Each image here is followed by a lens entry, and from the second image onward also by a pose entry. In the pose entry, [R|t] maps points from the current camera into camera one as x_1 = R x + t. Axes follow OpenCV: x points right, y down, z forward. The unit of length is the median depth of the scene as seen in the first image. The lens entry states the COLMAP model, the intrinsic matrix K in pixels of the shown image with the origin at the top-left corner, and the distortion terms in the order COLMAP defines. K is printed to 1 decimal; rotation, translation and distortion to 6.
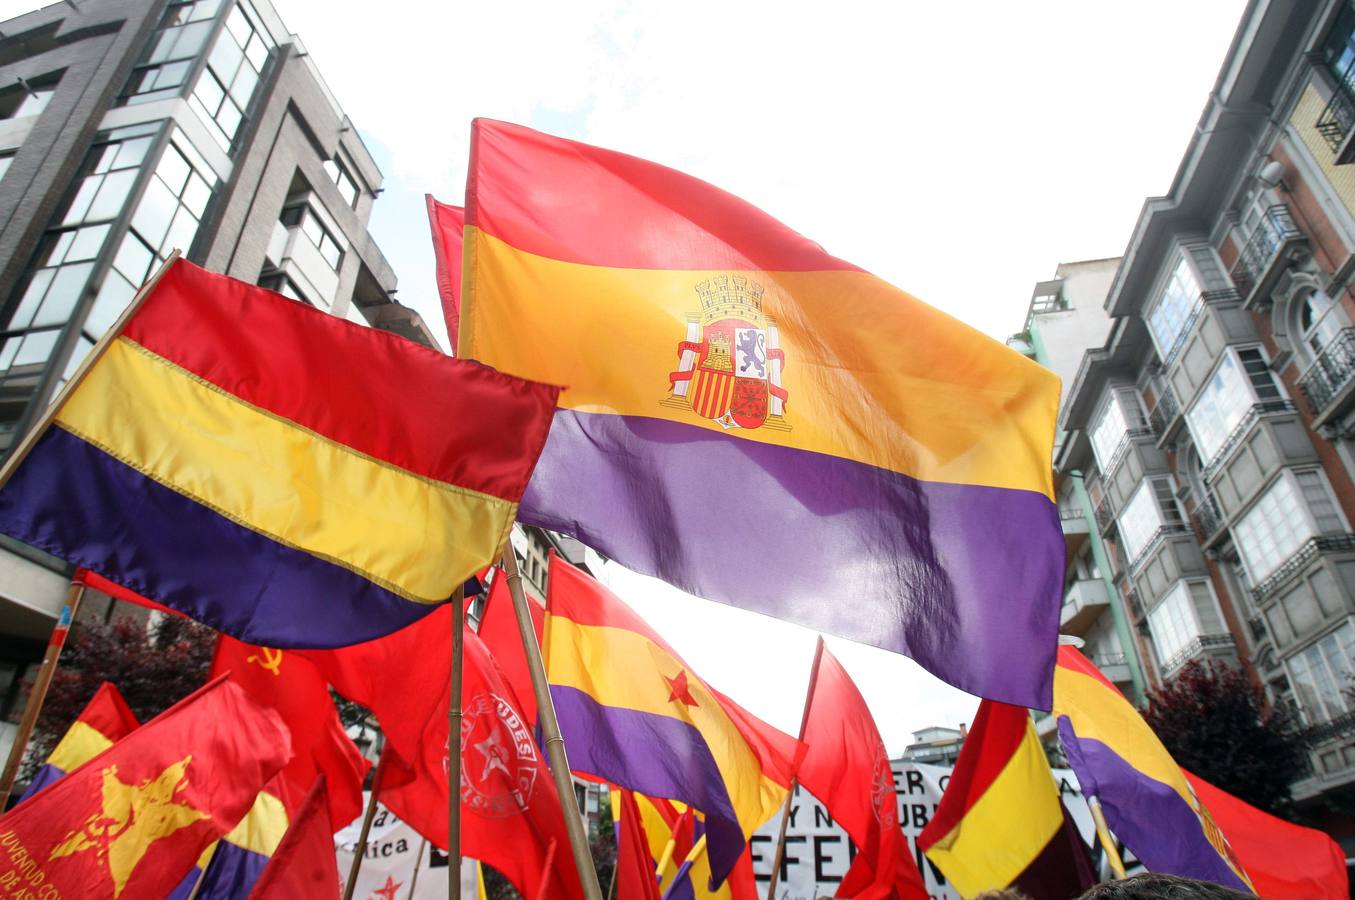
lens RADIAL K [[819.9, 0, 684.9], [0, 819.9, 446.7], [0, 0, 1]] dist [-0.007300, 0.002386]
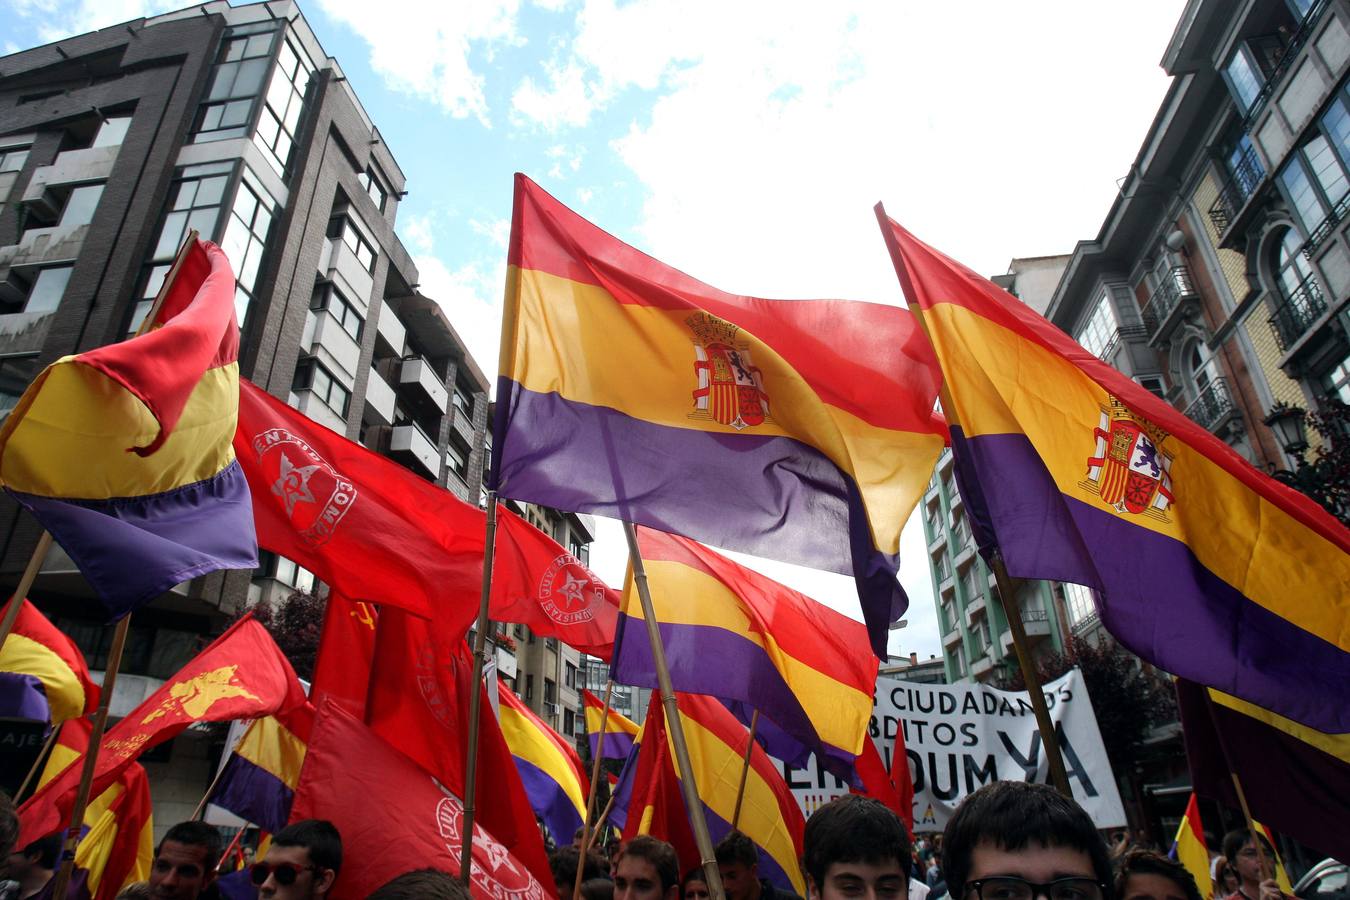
lens RADIAL K [[800.7, 0, 675.0], [0, 800.7, 450.0], [0, 0, 1]] dist [0.004902, -0.000355]
pose [[0.999563, 0.018867, 0.022742, -0.035350], [-0.020791, 0.995940, 0.087585, -0.099956], [-0.020997, -0.088019, 0.995897, -0.165495]]
